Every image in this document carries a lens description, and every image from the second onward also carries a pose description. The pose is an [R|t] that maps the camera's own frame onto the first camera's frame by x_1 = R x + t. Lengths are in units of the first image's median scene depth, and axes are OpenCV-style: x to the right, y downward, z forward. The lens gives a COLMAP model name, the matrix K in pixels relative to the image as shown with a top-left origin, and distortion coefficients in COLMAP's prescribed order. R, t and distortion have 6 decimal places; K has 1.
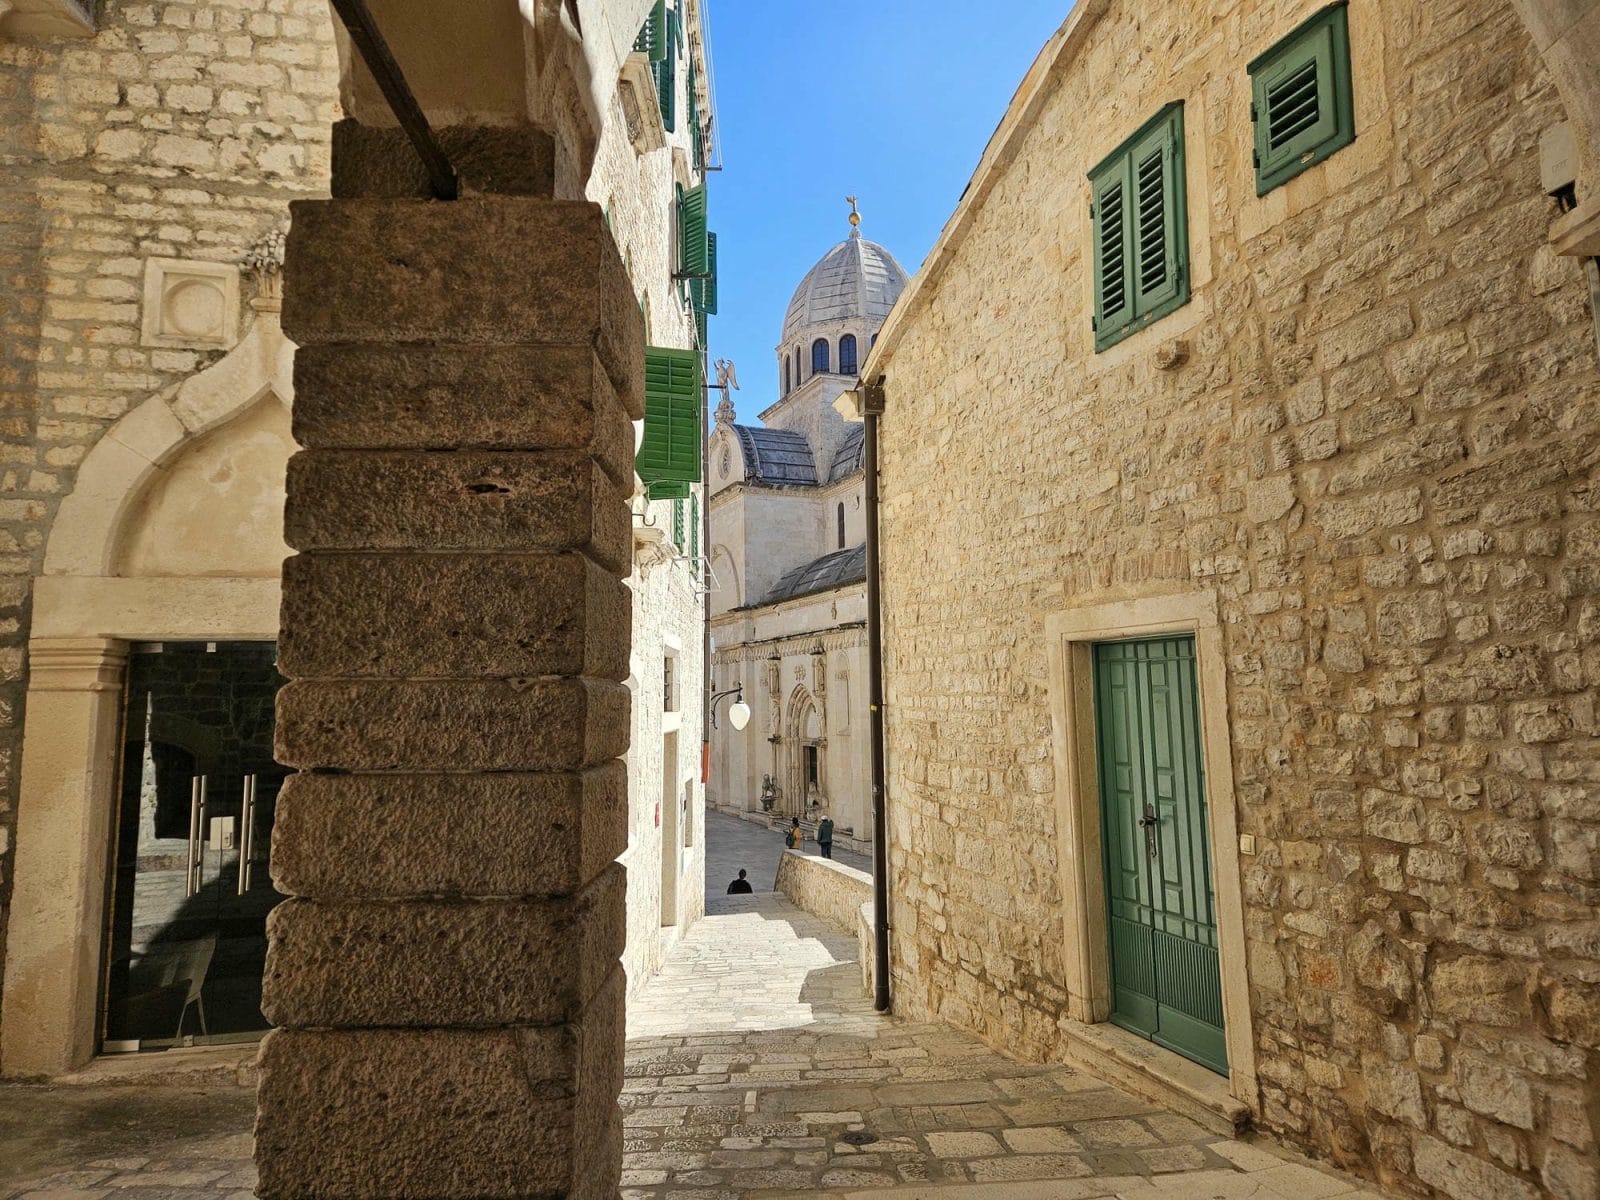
lens RADIAL K [[1067.6, 0, 791.4], [0, 1067.6, 580.6], [0, 0, 1]] dist [0.083741, -0.077535]
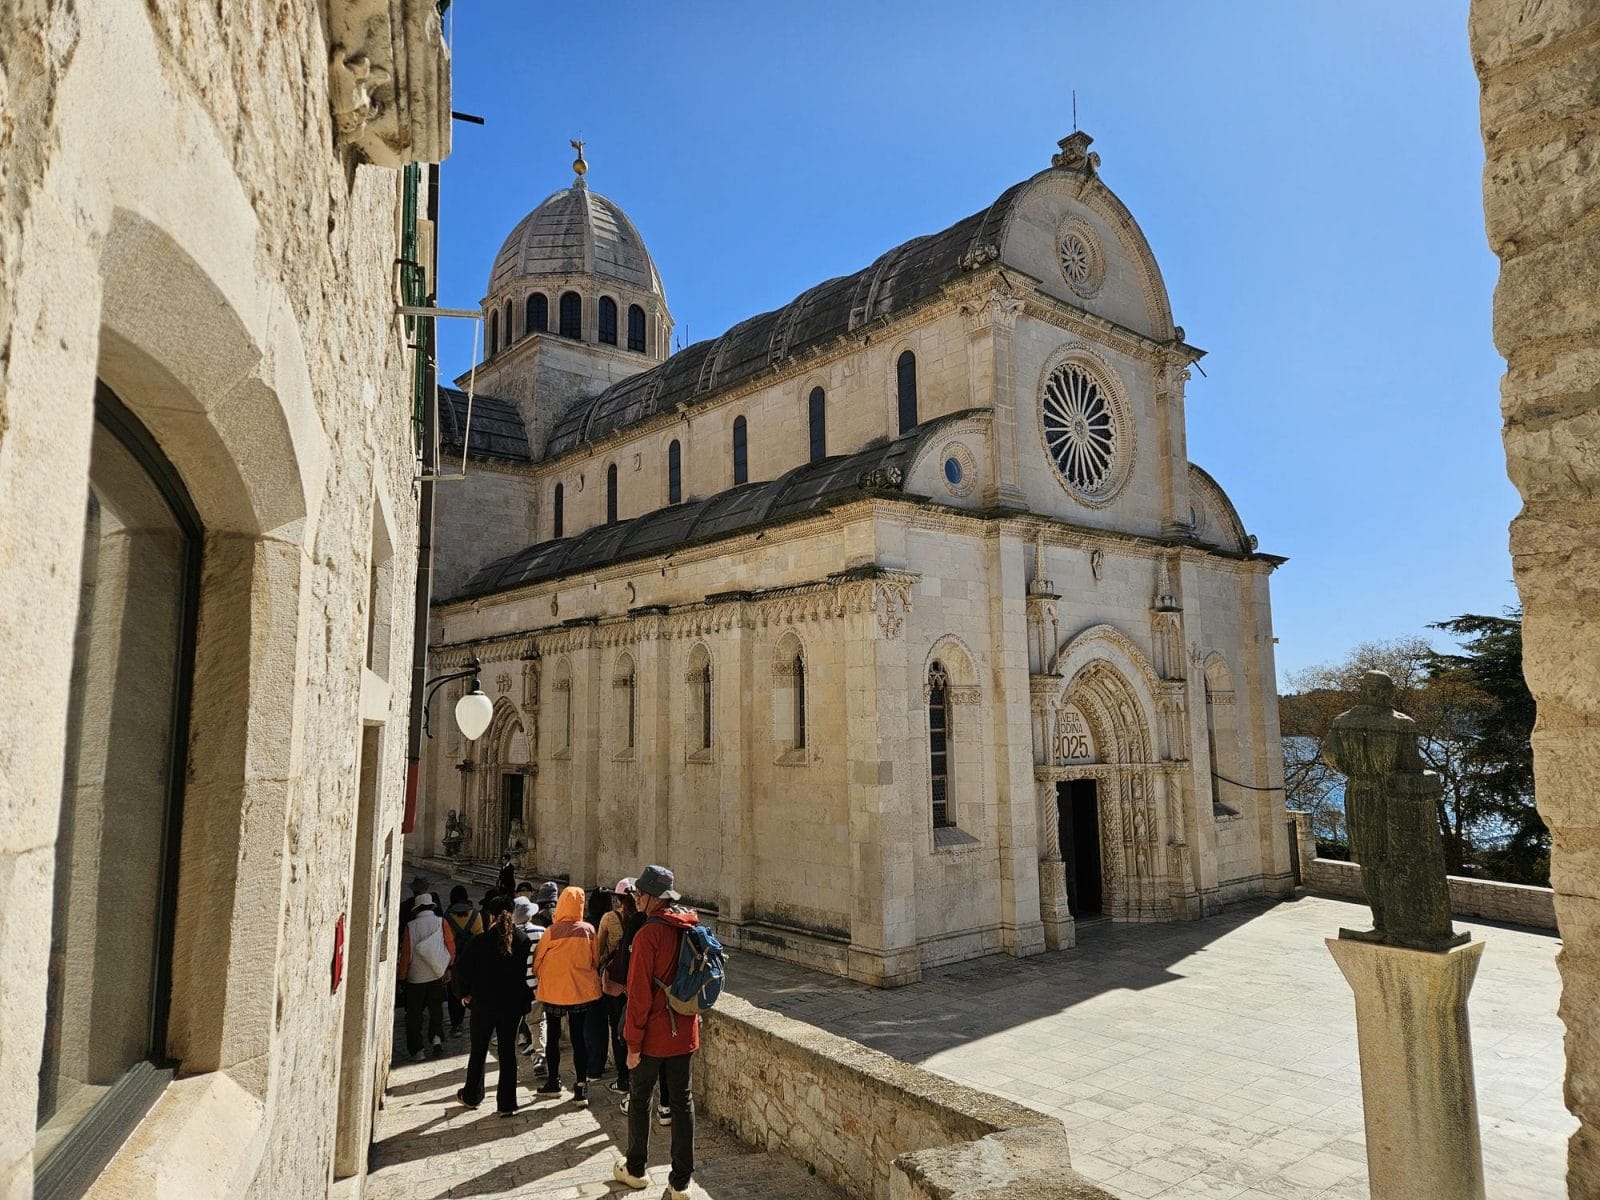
lens RADIAL K [[1028.6, 0, 800.0], [0, 1028.6, 600.0], [0, 0, 1]] dist [0.065140, -0.066764]
pose [[0.948680, 0.041753, 0.313469, -0.026099], [-0.037018, 0.999093, -0.021044, 0.030057], [-0.314064, 0.008360, 0.949365, 0.177793]]
